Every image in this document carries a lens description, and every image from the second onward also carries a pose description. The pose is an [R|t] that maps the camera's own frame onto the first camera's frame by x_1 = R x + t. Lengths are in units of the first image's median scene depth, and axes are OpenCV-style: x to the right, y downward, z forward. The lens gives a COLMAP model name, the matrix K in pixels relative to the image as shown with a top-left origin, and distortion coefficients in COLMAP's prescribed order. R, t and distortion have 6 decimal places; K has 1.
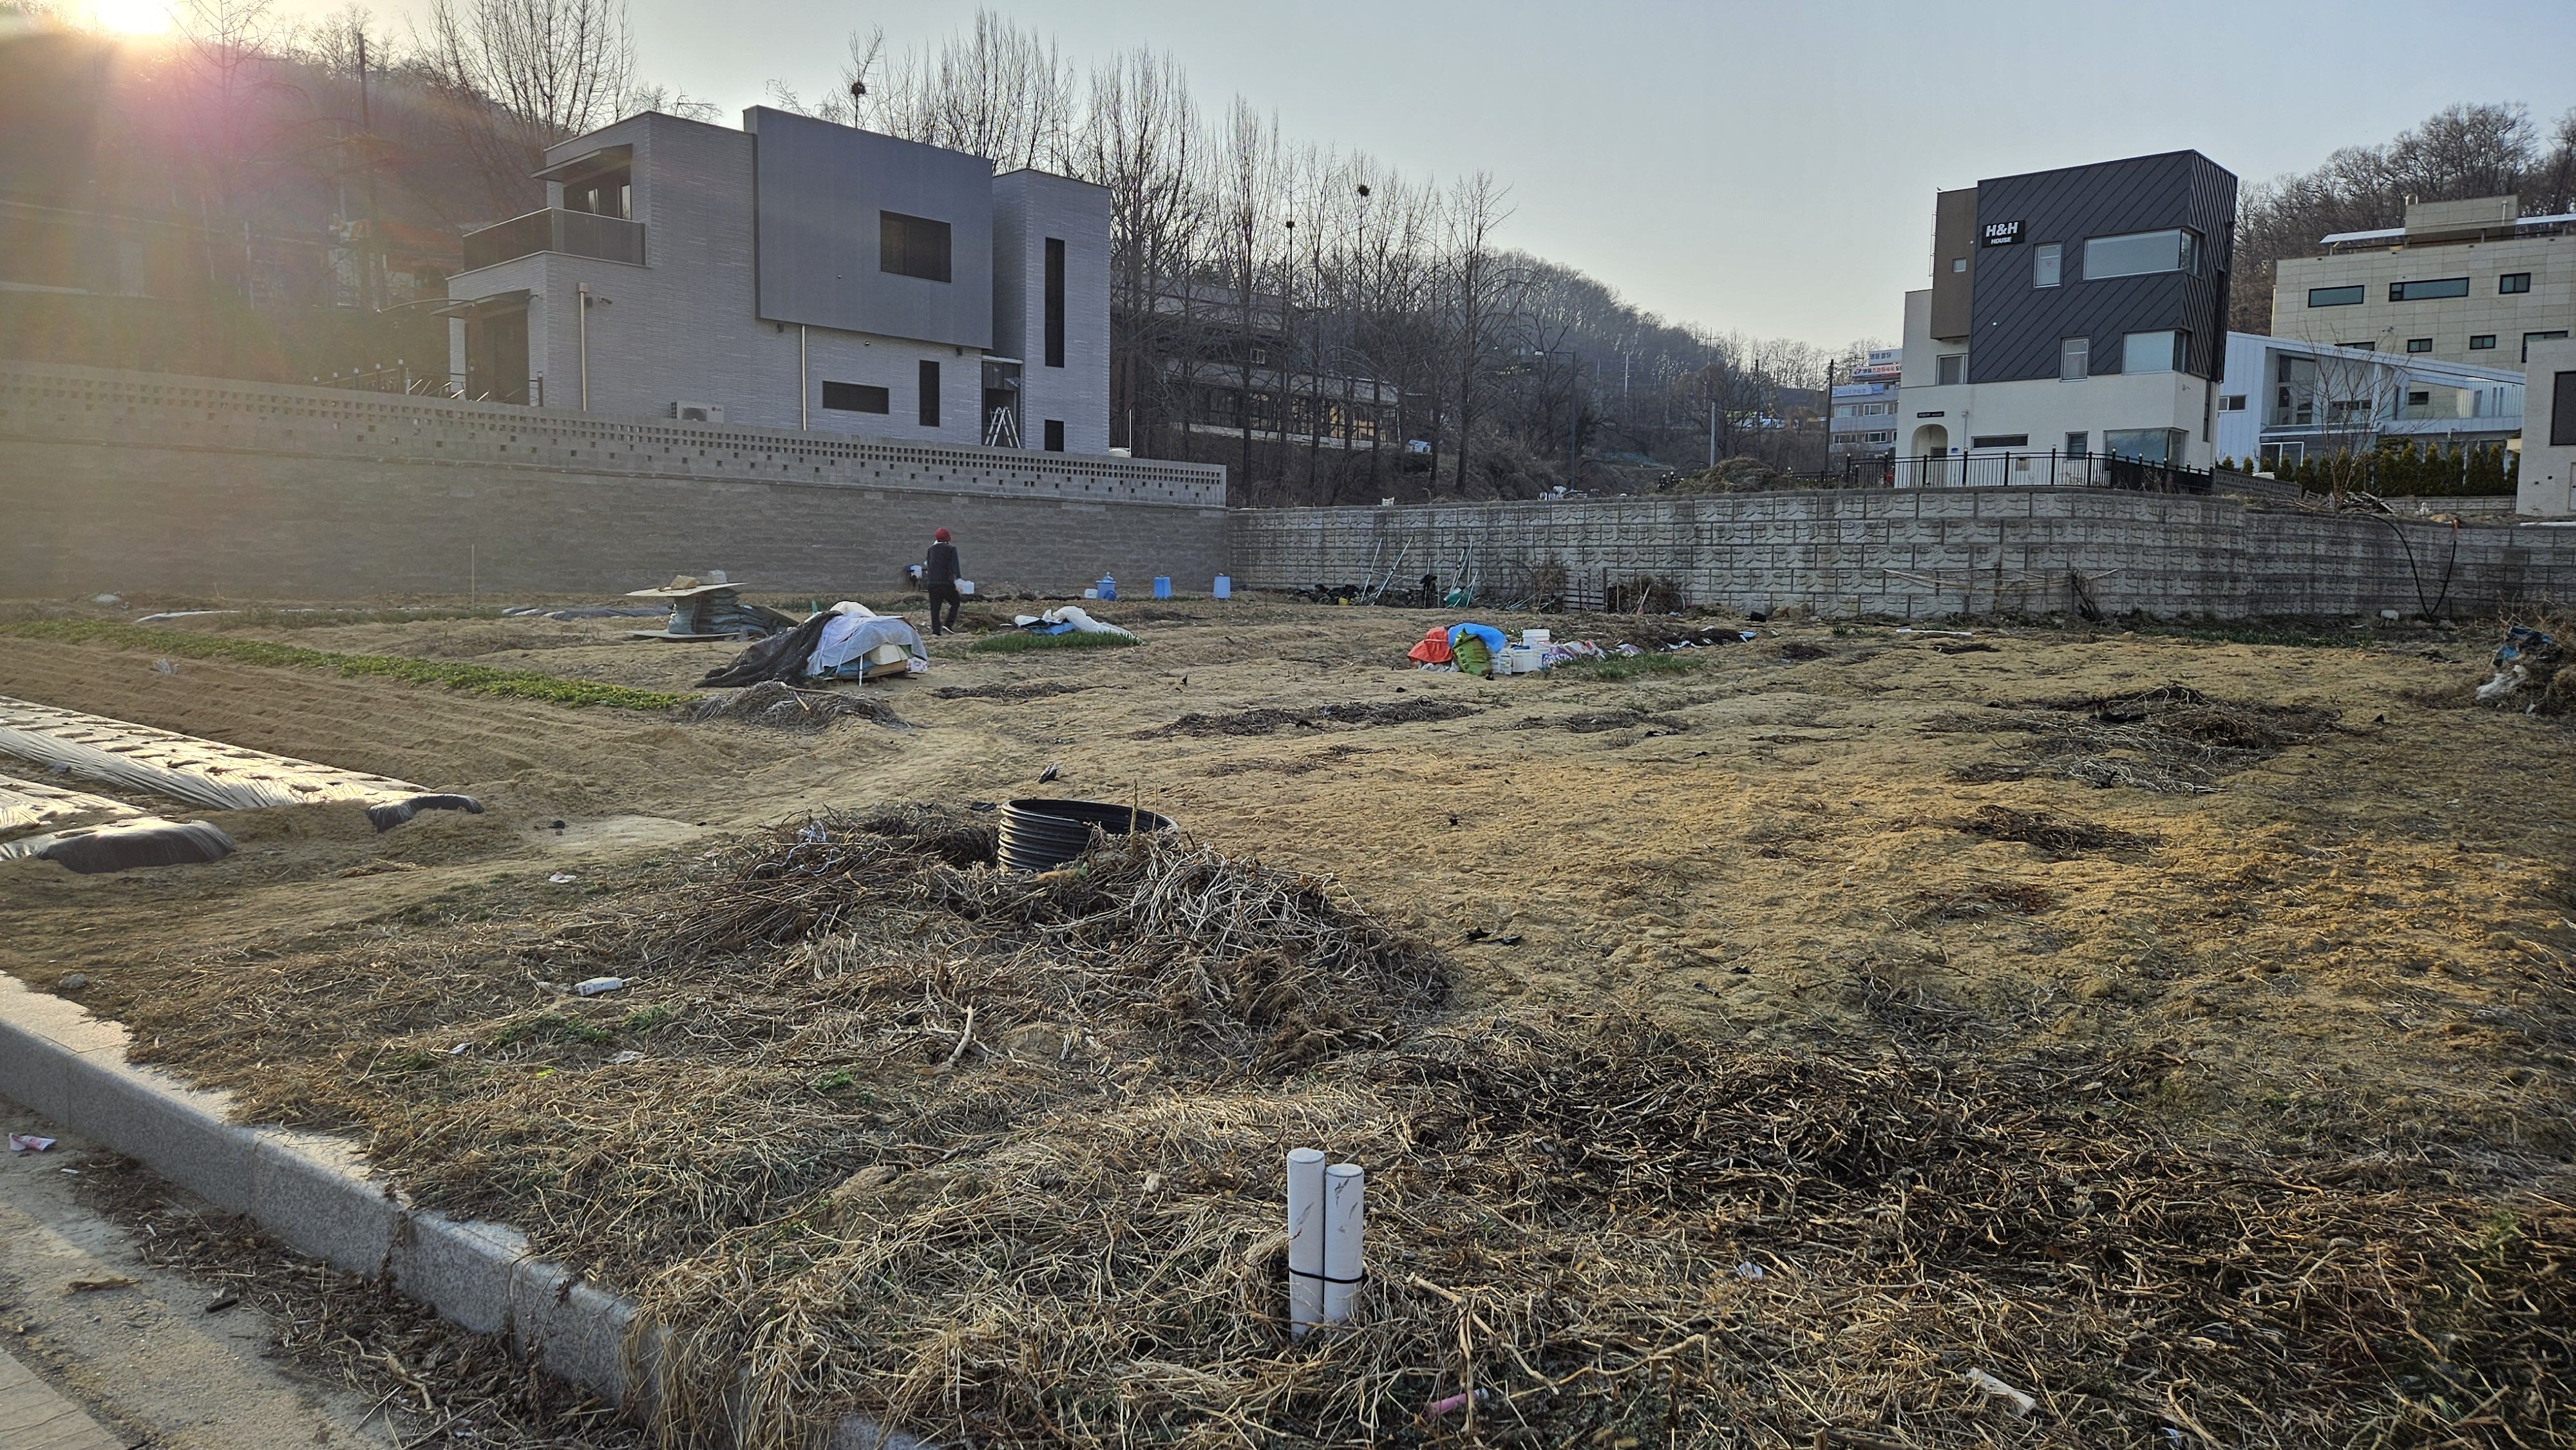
lens RADIAL K [[1787.9, 0, 1264.0], [0, 1787.9, 716.3], [0, 0, 1]] dist [0.050793, -0.019590]
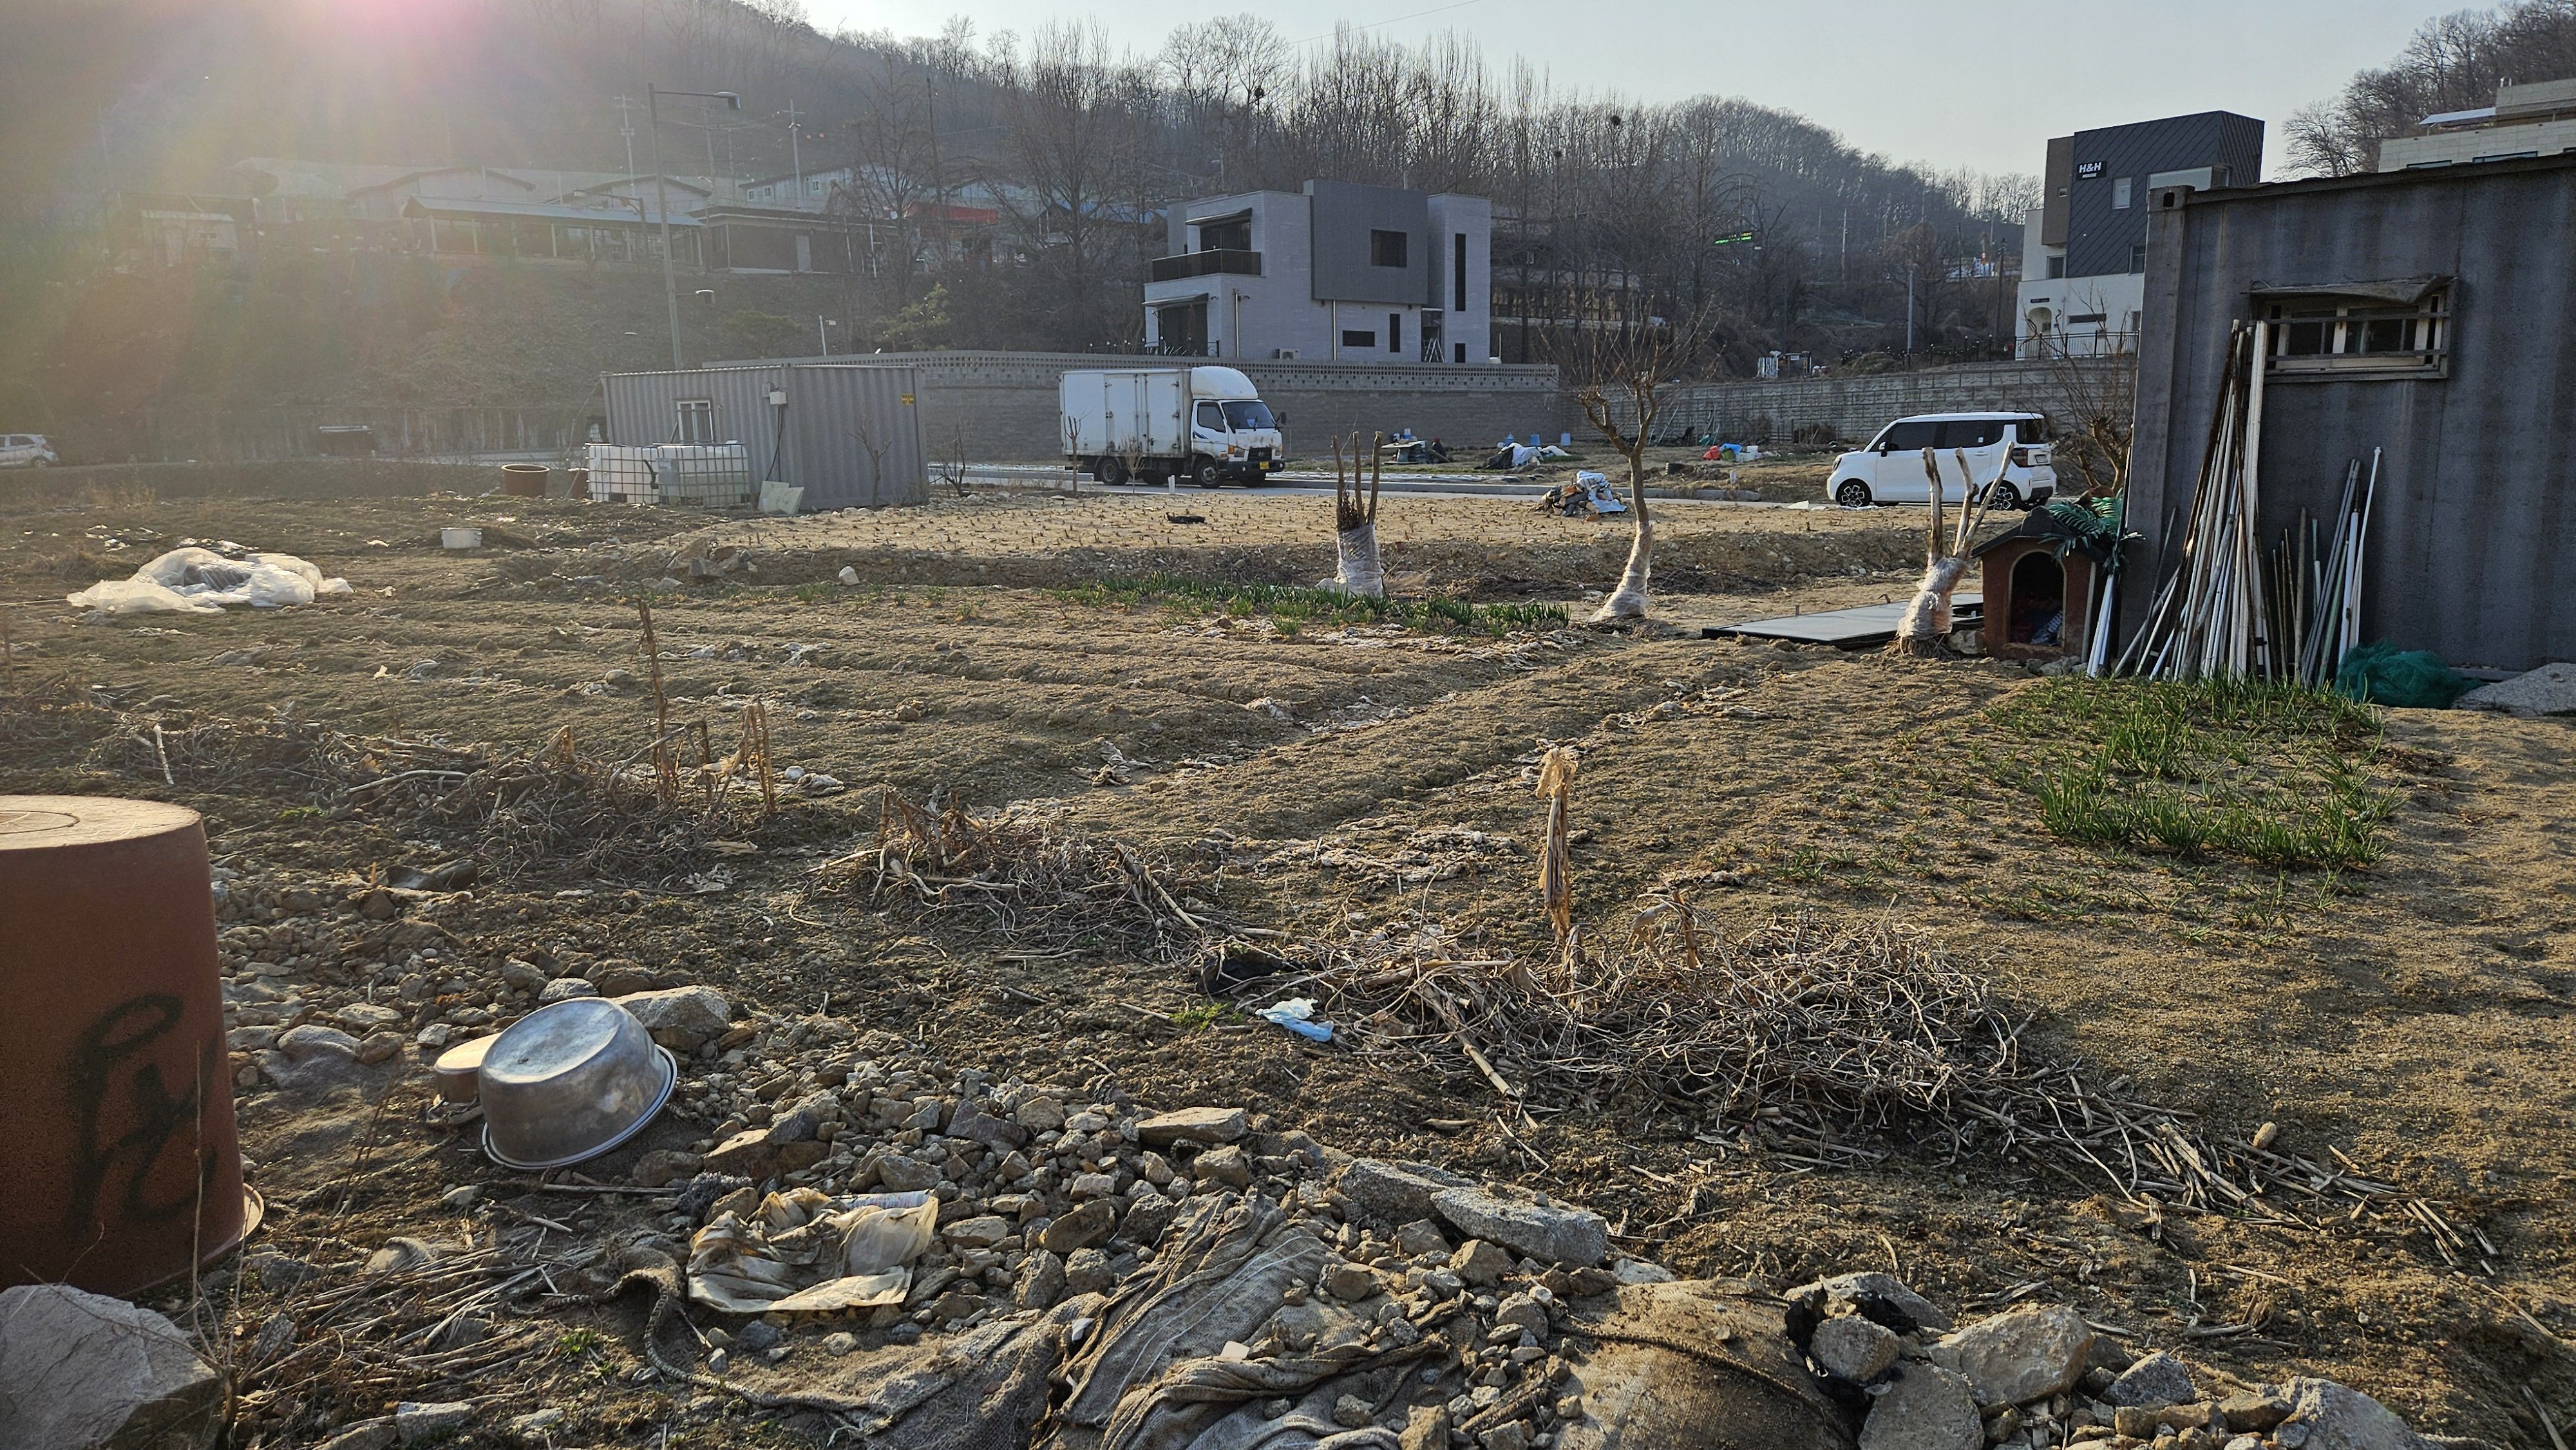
lens RADIAL K [[1787.9, 0, 1272.8], [0, 1787.9, 739.3], [0, 0, 1]] dist [0.050793, -0.019590]
pose [[0.993445, -0.015320, -0.113279, -0.118498], [0.025066, 0.996055, 0.085121, 0.064326], [0.111528, -0.087403, 0.989910, -0.803313]]
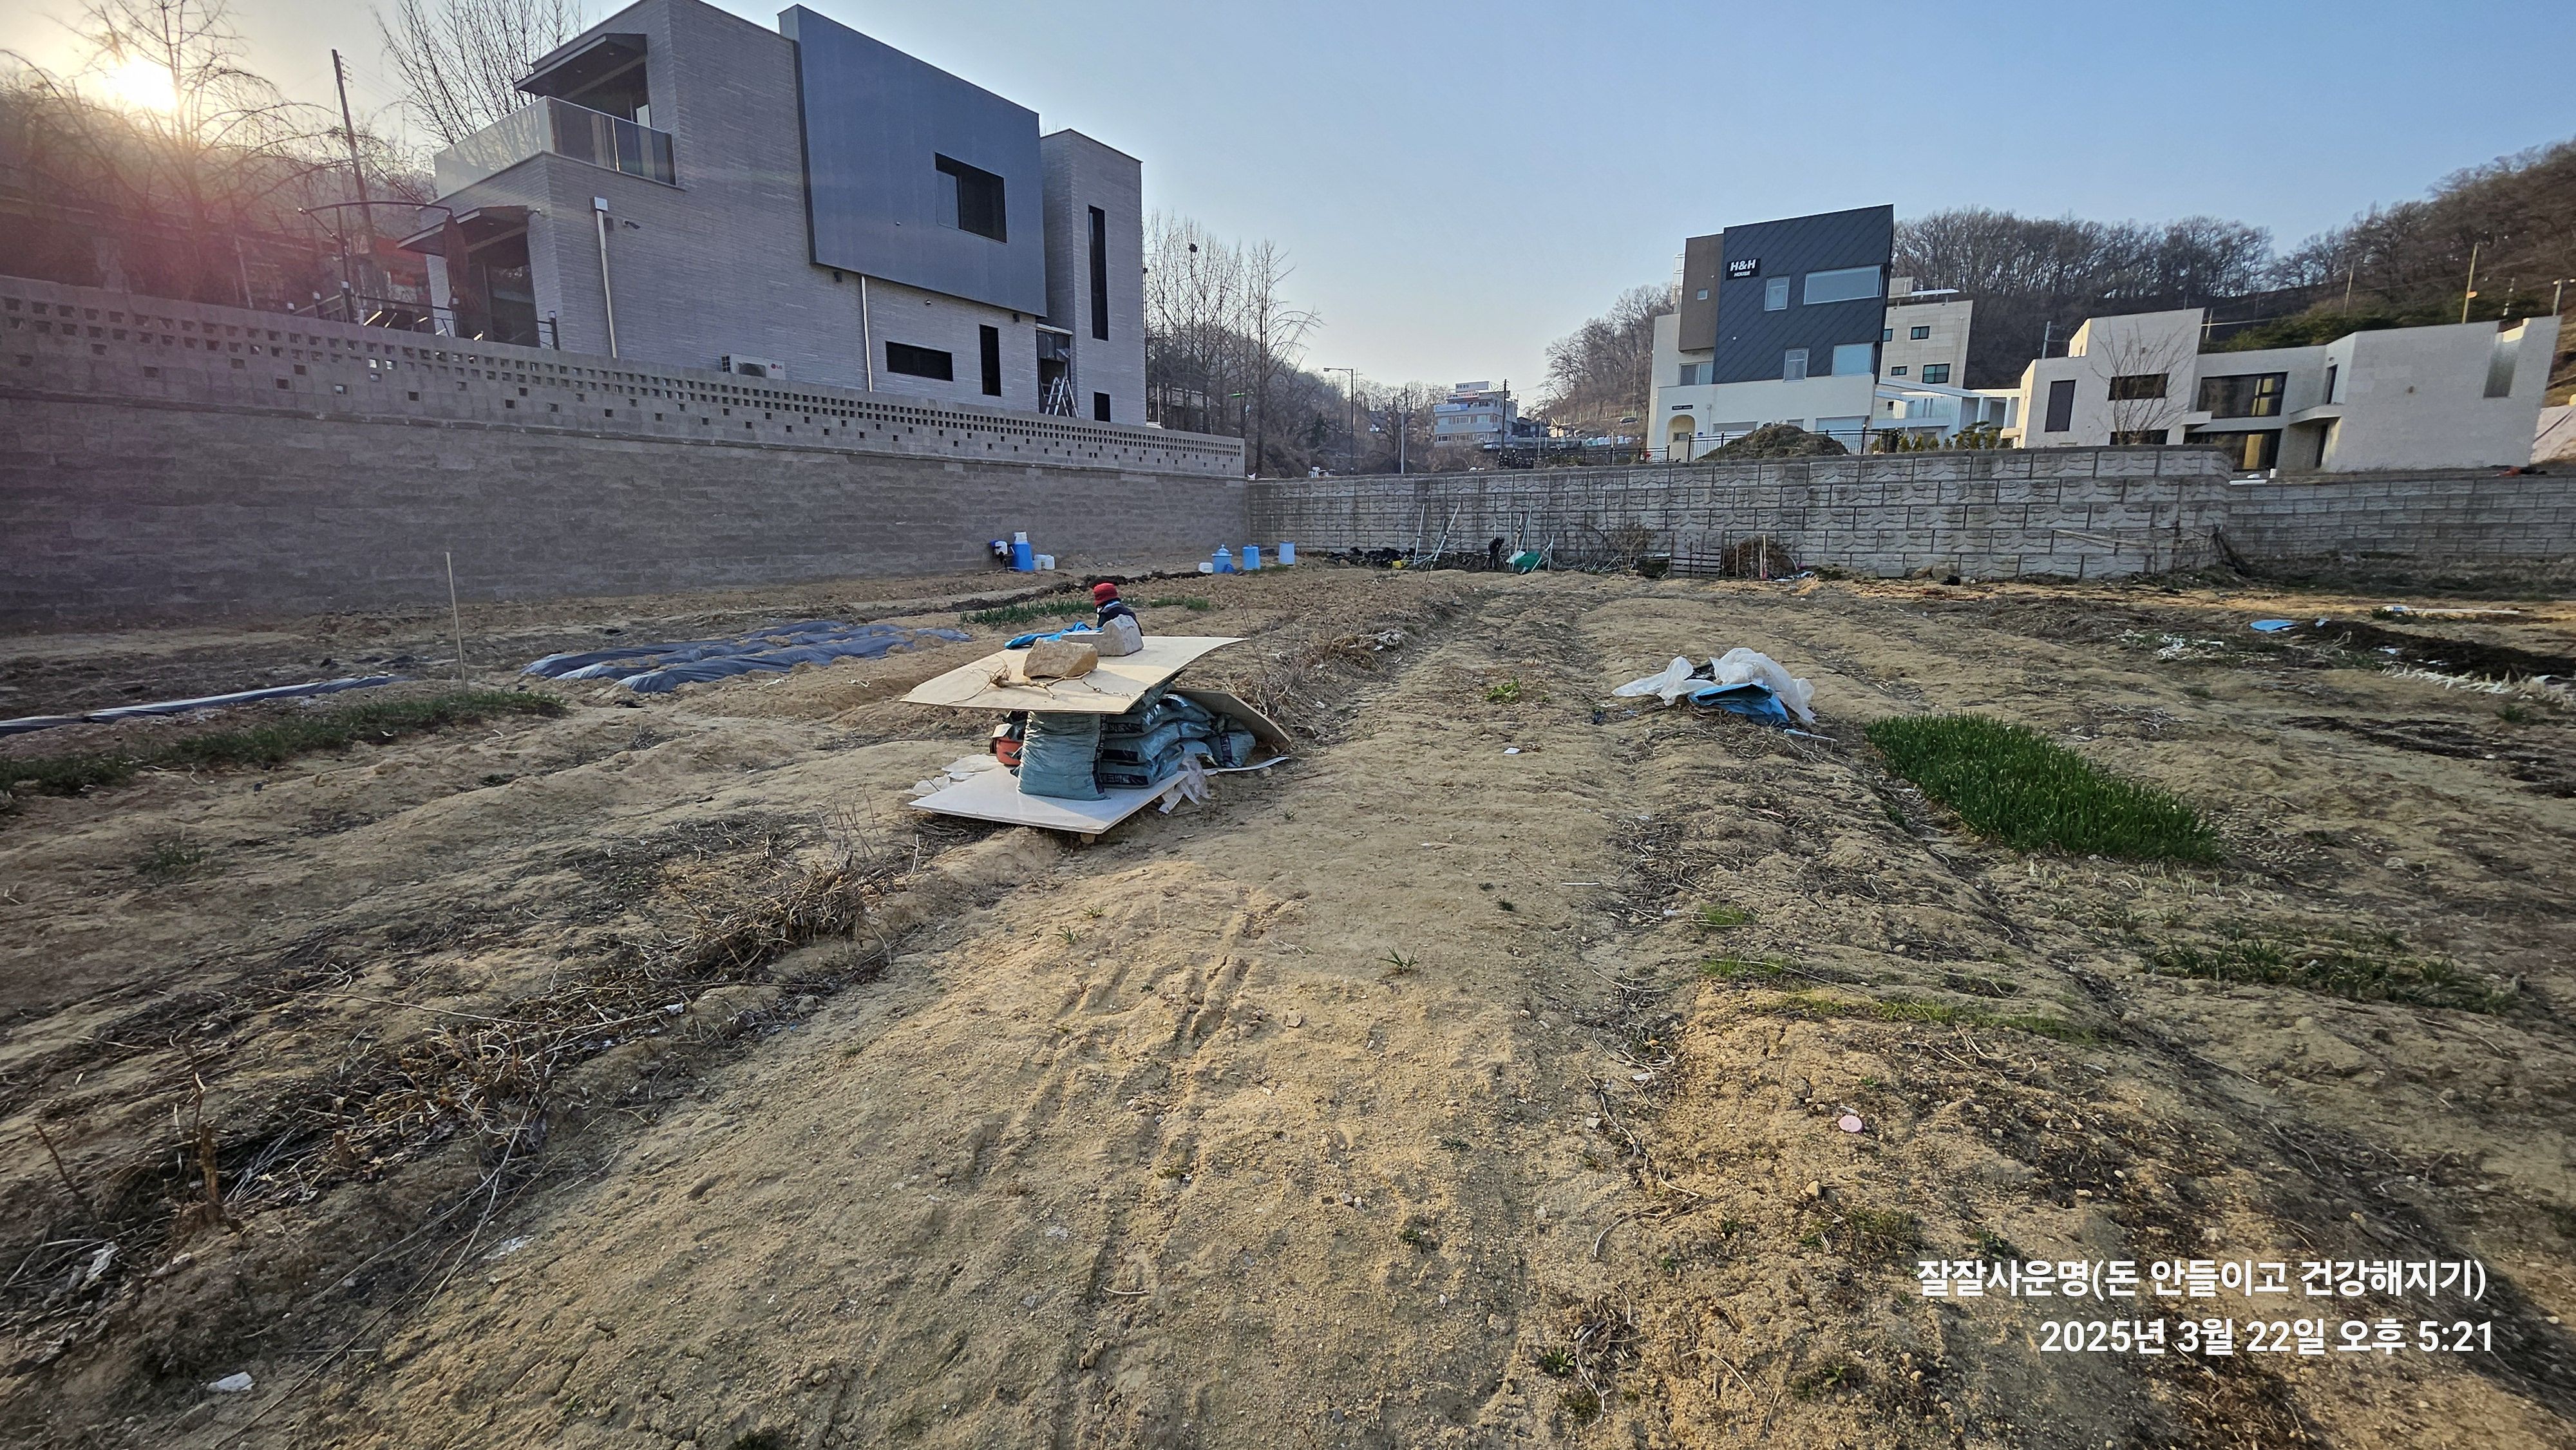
lens RADIAL K [[1055.8, 0, 1261.0], [0, 1055.8, 728.7], [0, 0, 1]] dist [-0.001890, -0.000206]
pose [[0.979923, -0.055888, 0.191384, -0.170858], [0.034463, 0.992940, 0.113497, -0.043589], [-0.196376, -0.104623, 0.974931, 0.410357]]
